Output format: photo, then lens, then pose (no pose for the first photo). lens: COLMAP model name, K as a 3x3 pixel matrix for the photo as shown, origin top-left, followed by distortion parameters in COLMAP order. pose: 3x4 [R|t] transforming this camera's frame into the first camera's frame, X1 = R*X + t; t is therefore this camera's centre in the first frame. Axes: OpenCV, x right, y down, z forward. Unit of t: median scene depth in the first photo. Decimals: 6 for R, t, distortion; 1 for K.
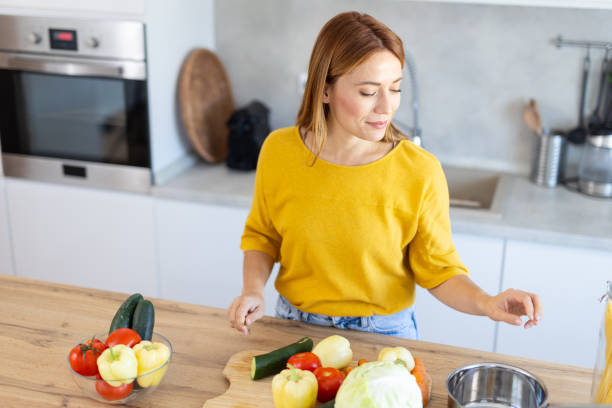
lens RADIAL K [[881.4, 0, 310.5], [0, 881.4, 202.7], [0, 0, 1]] dist [0.048272, -0.027489]
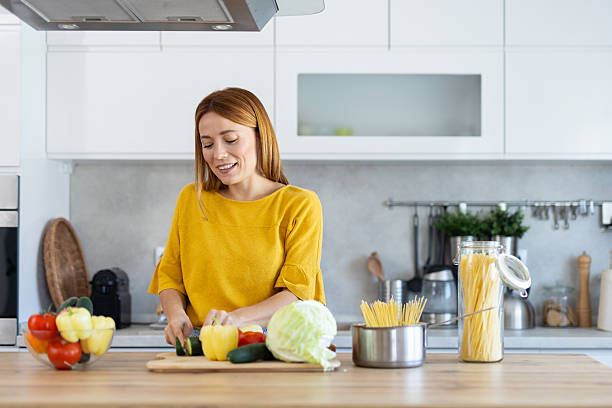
lens RADIAL K [[1044.9, 0, 376.8], [0, 1044.9, 247.7], [0, 0, 1]] dist [0.025220, -0.033799]
pose [[0.959192, -0.008131, 0.282637, -0.126400], [0.105291, 0.937969, -0.330345, 0.328811], [-0.262419, 0.346624, 0.900549, -0.210739]]
